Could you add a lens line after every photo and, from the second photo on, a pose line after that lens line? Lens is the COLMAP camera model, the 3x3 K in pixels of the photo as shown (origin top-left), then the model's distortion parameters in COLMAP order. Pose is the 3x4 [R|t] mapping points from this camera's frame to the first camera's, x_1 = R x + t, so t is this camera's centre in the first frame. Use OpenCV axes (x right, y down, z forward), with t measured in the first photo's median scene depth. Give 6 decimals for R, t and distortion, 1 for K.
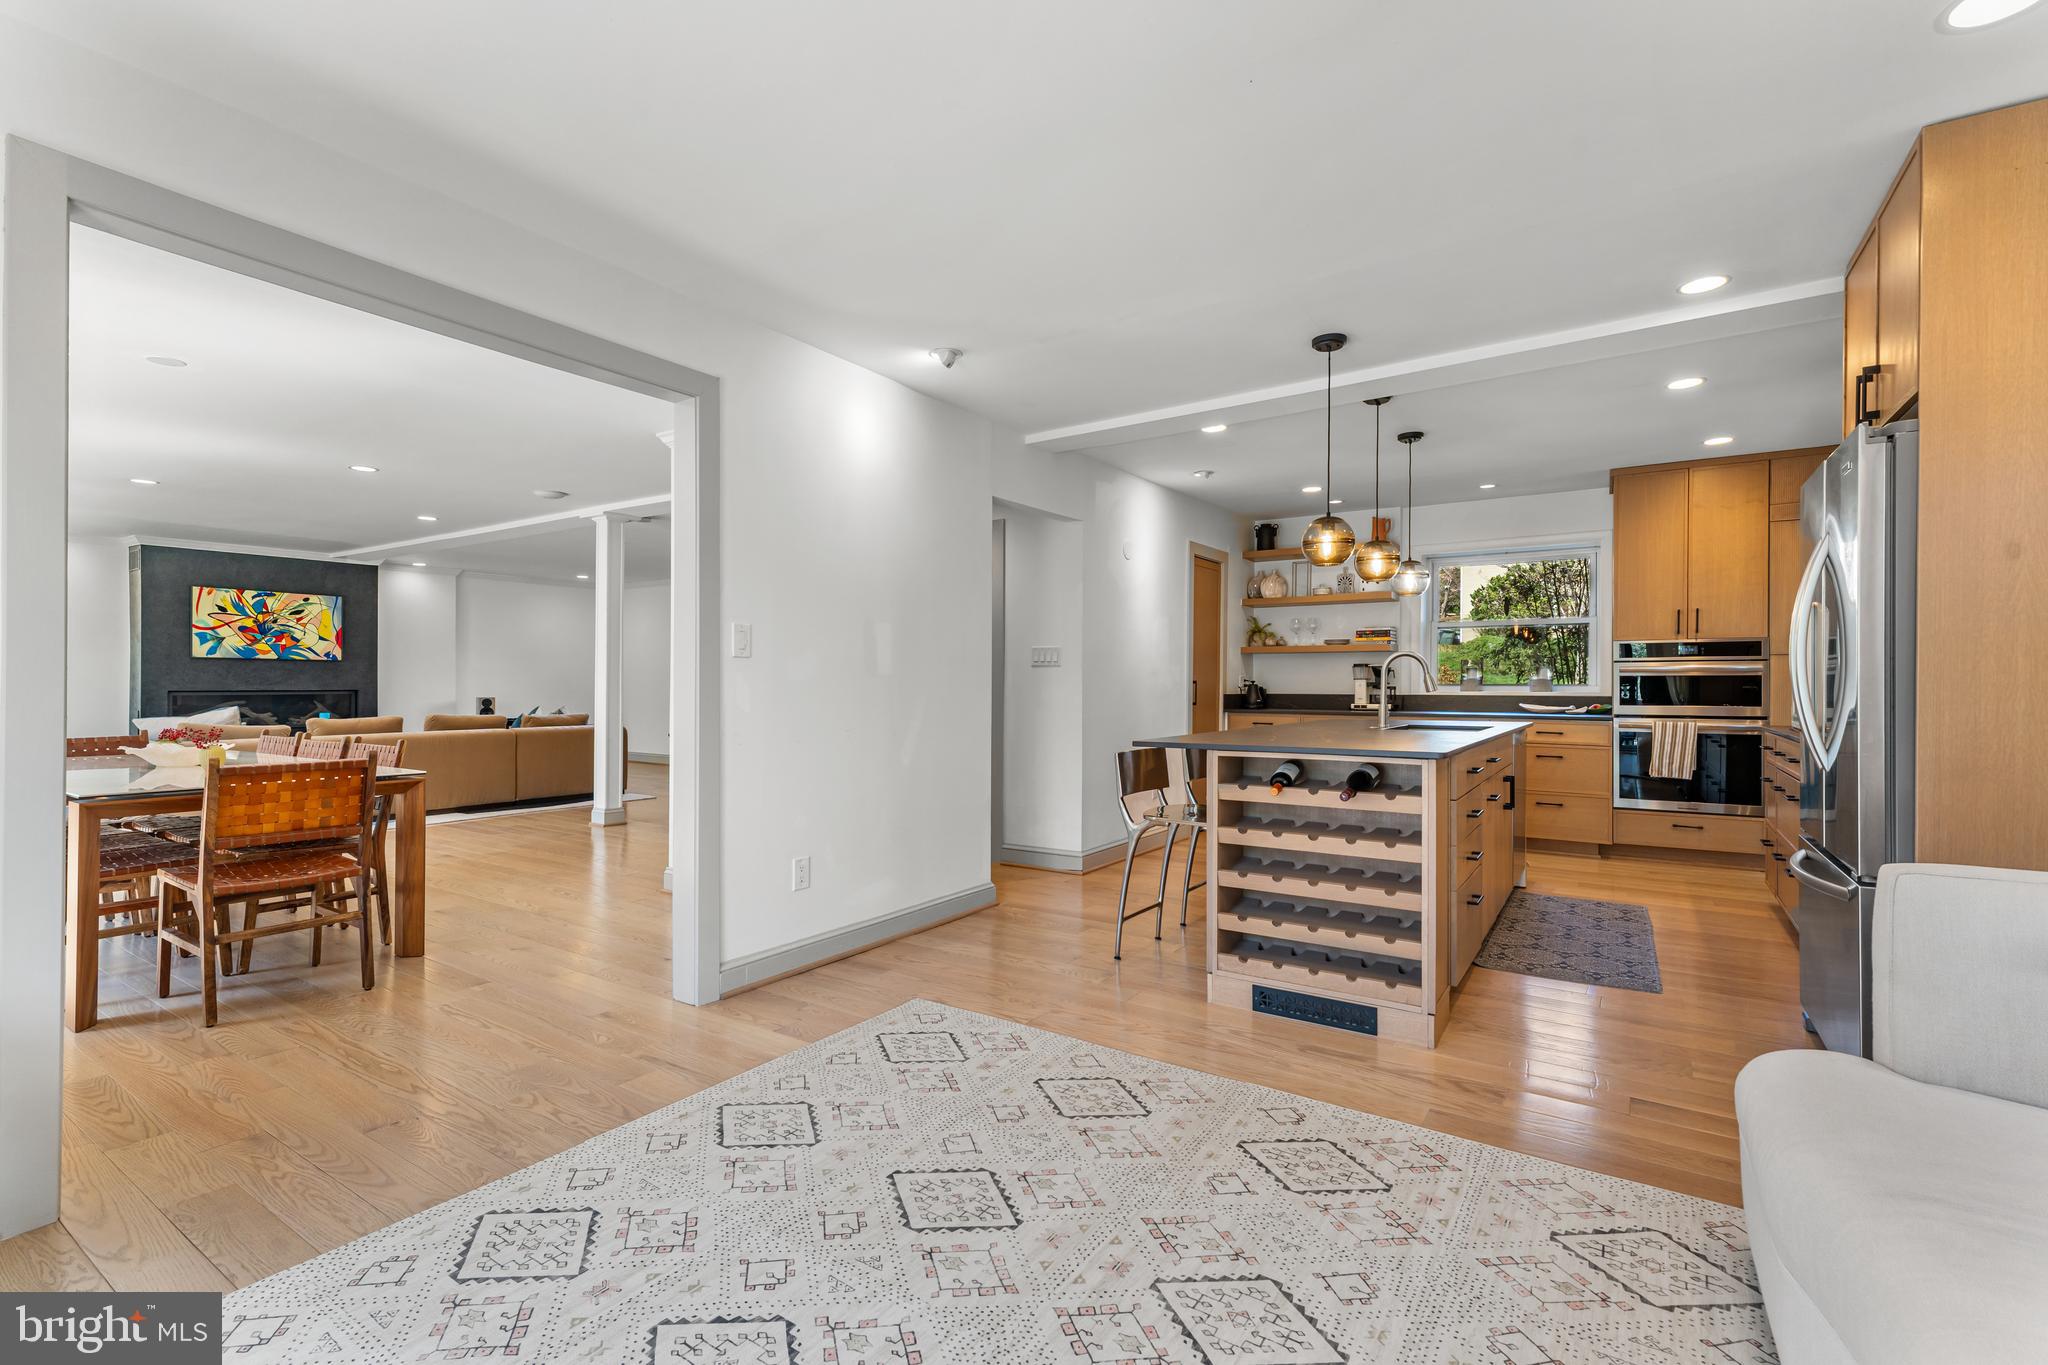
lens RADIAL K [[907.4, 0, 1024.0], [0, 907.4, 682.5], [0, 0, 1]] dist [0.000641, 0.000096]
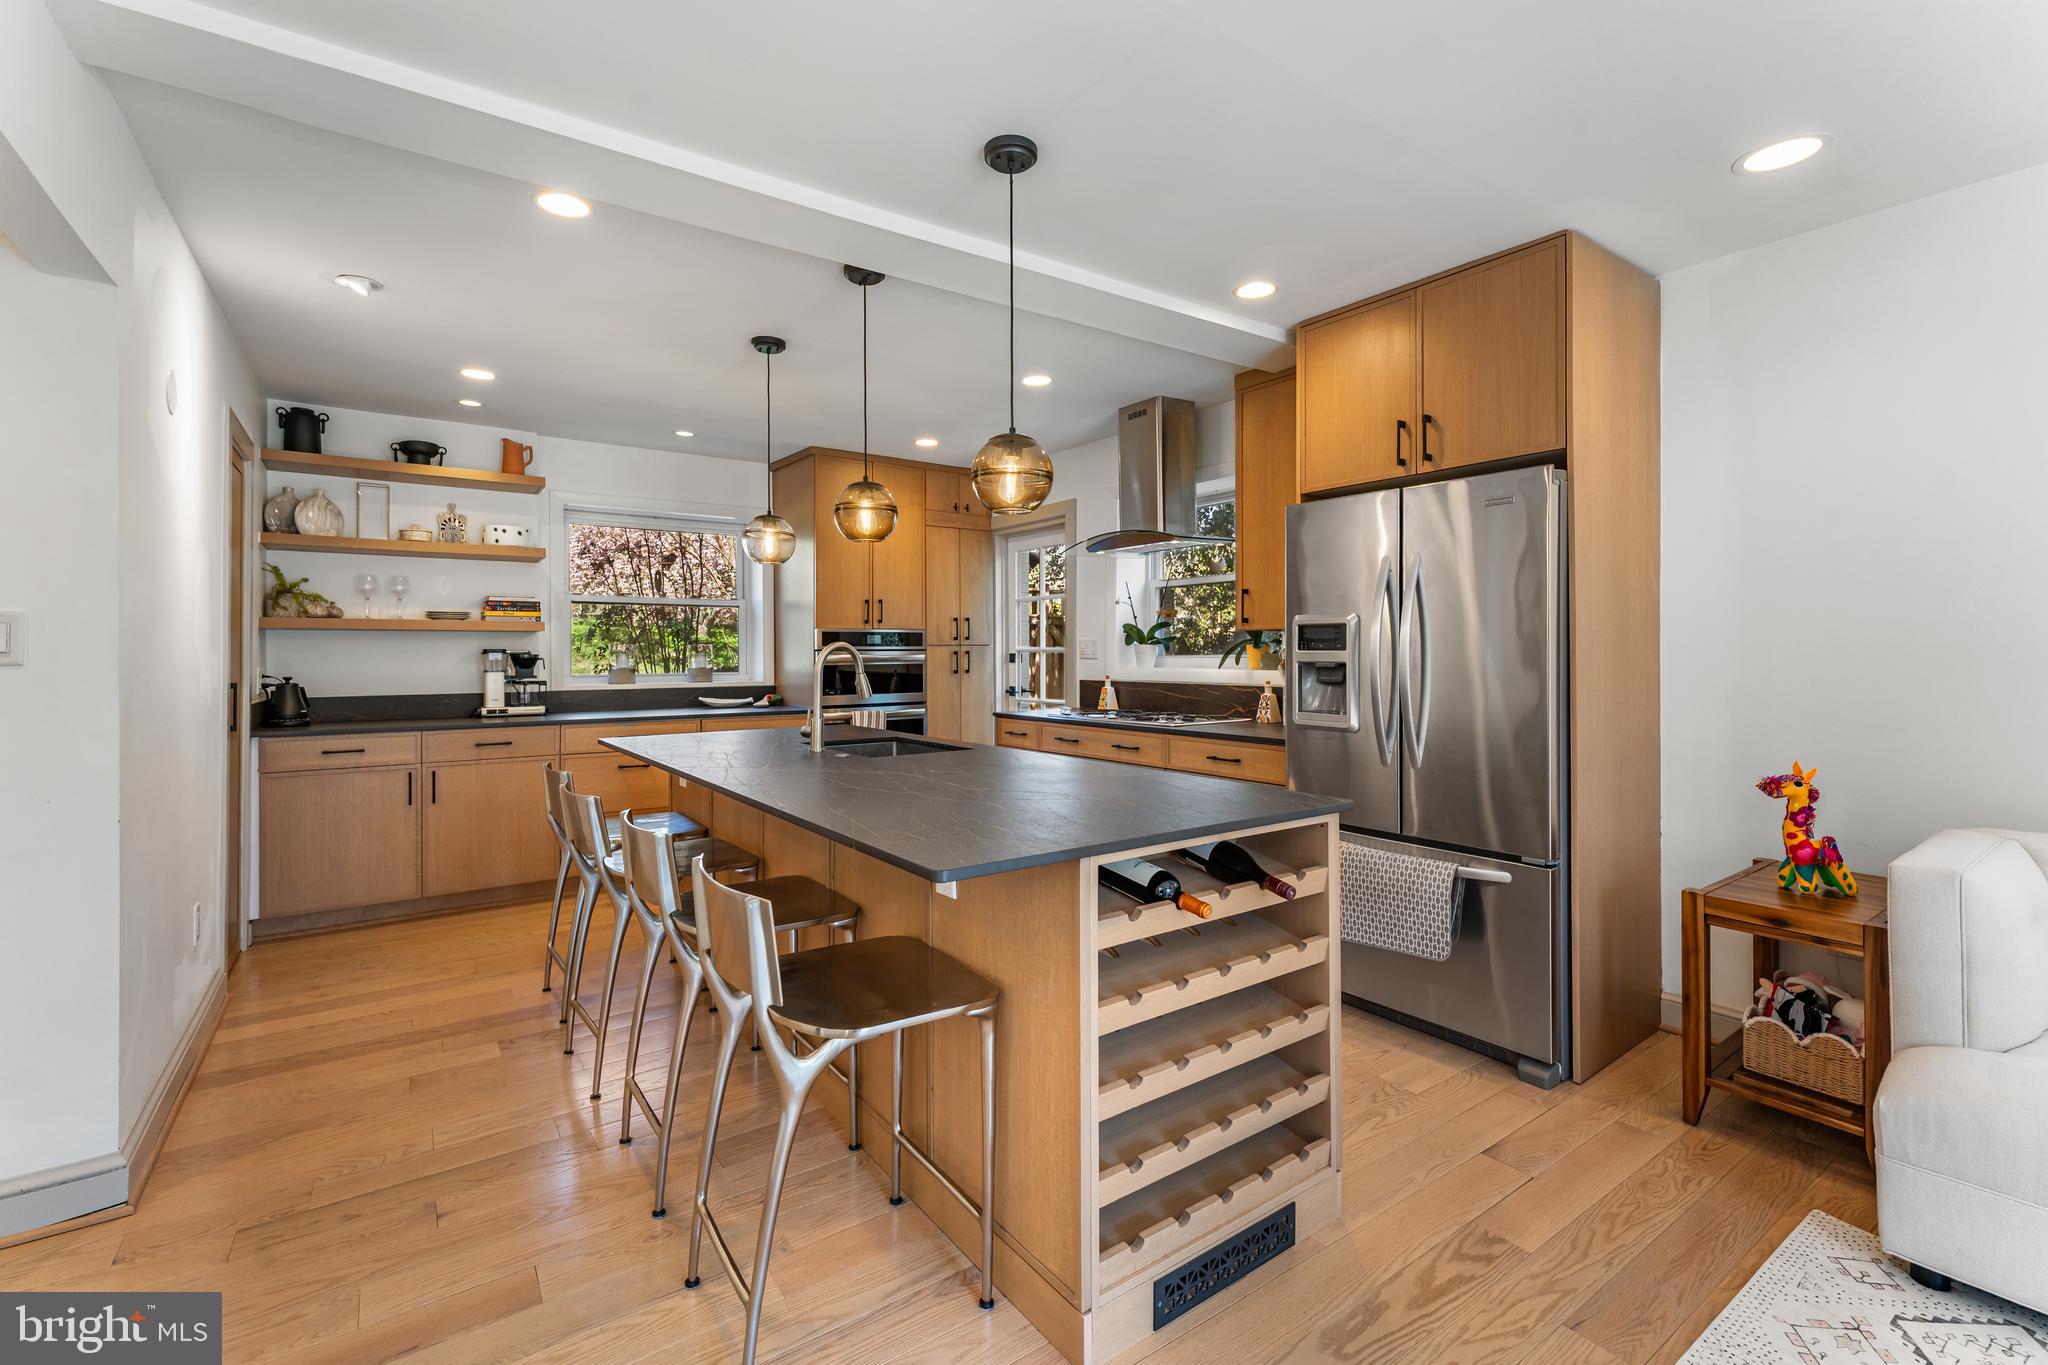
lens RADIAL K [[887.5, 0, 1024.7], [0, 887.5, 656.8], [0, 0, 1]] dist [0.012527, 0.000029]
pose [[0.357345, -0.004855, 0.933960, -0.115579], [0.003718, 0.999986, 0.003776, -0.015780], [-0.933965, 0.002123, 0.357358, 0.386804]]
